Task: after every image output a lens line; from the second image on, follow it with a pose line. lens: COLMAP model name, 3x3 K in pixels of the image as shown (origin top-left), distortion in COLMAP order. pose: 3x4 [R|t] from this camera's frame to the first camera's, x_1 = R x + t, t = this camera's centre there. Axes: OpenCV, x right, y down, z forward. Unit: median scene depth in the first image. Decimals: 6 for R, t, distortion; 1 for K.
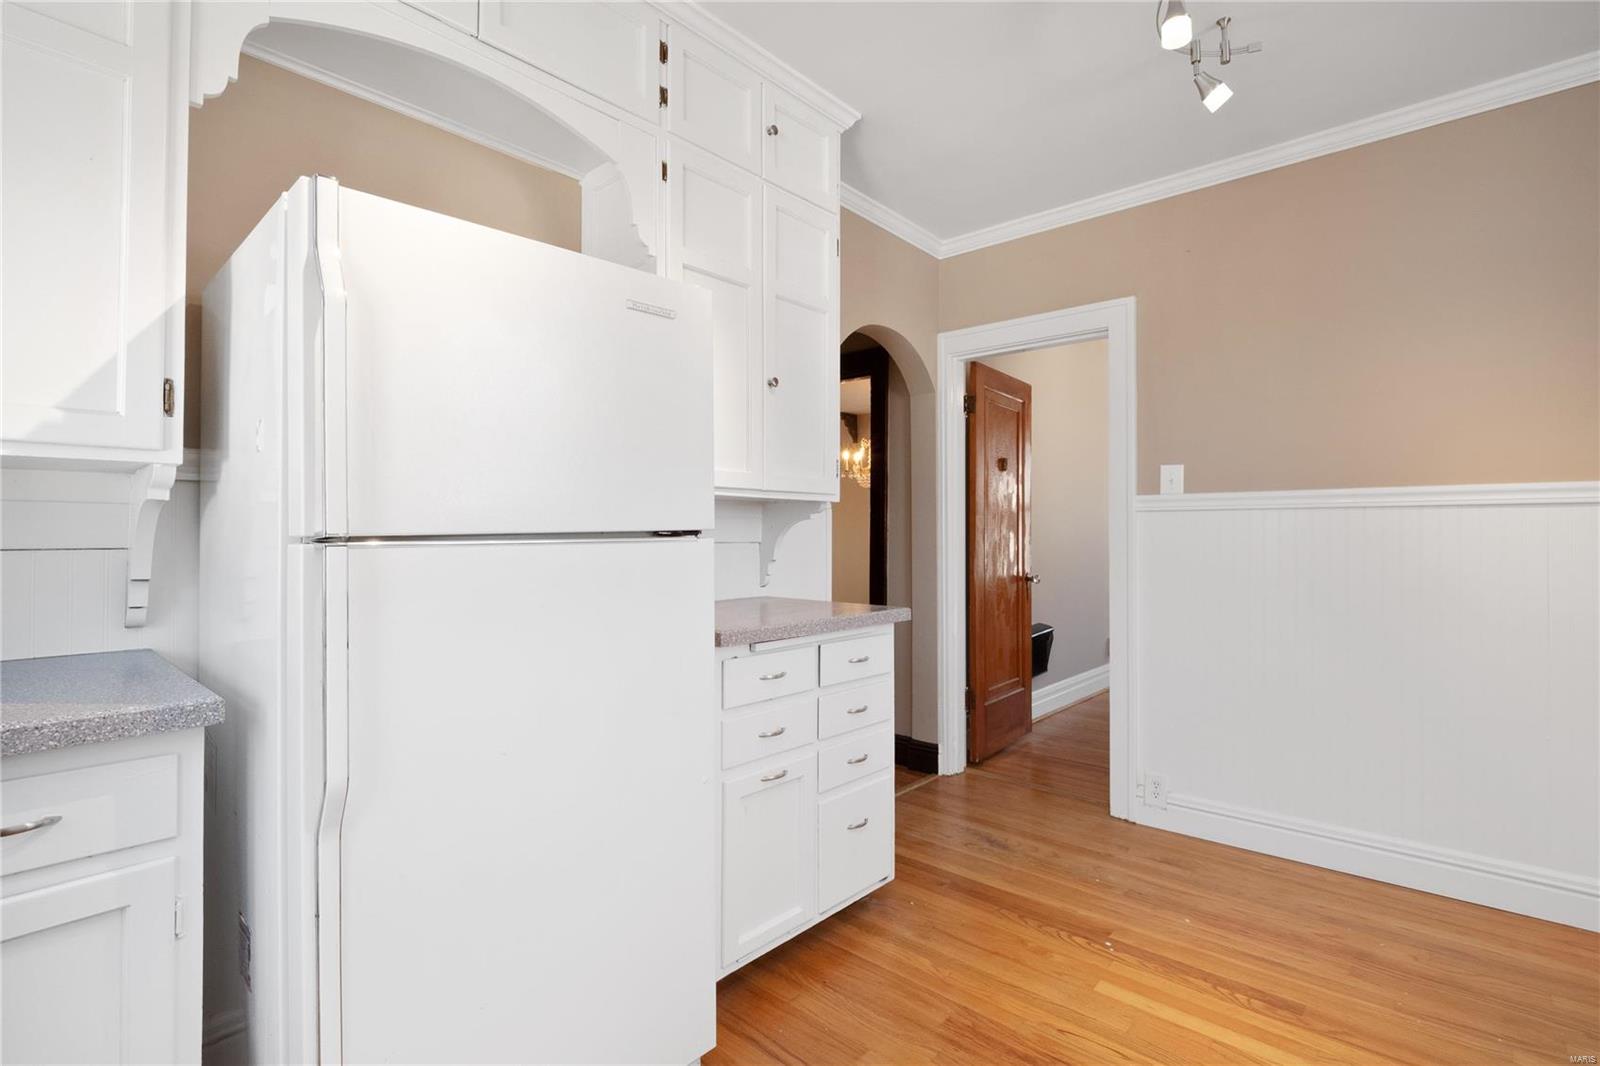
lens RADIAL K [[774.9, 0, 805.2], [0, 774.9, 527.4], [0, 0, 1]] dist [0.014345, -0.000139]
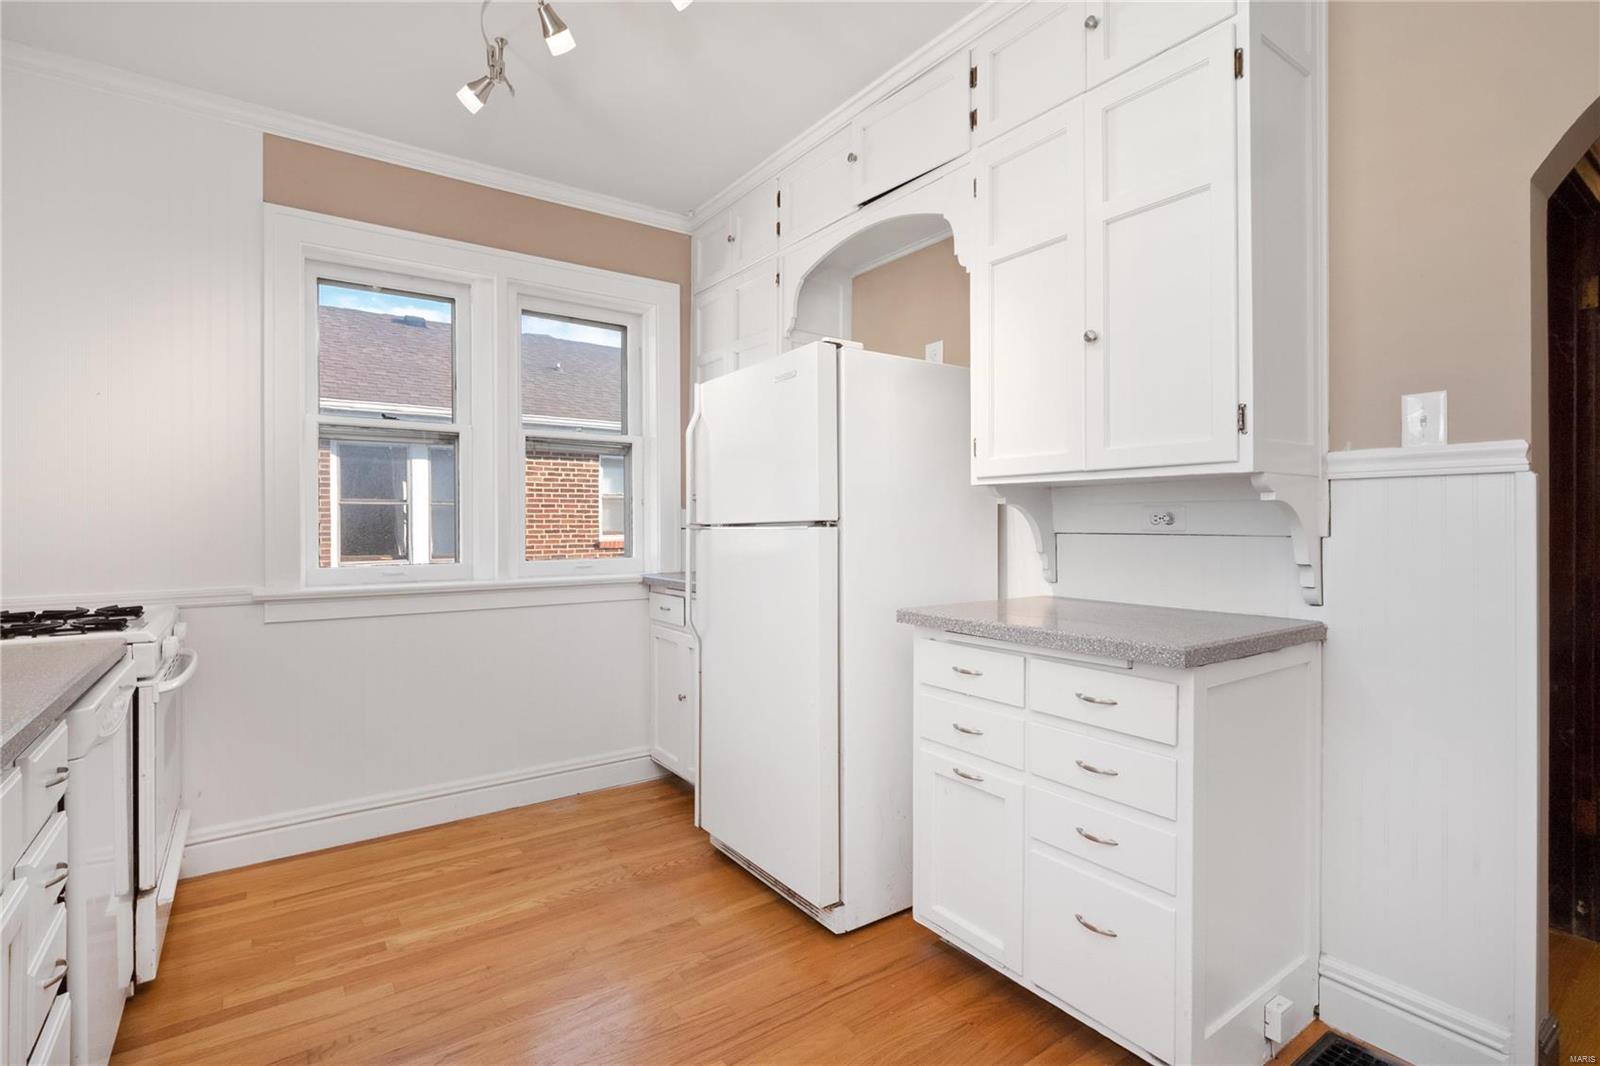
lens RADIAL K [[774.9, 0, 805.2], [0, 774.9, 527.4], [0, 0, 1]] dist [0.014345, -0.000139]
pose [[-0.224929, 0.011904, -0.974302, 0.919498], [0.010050, 0.999901, 0.009896, 0.001287], [0.974323, -0.007566, -0.225027, 0.998352]]
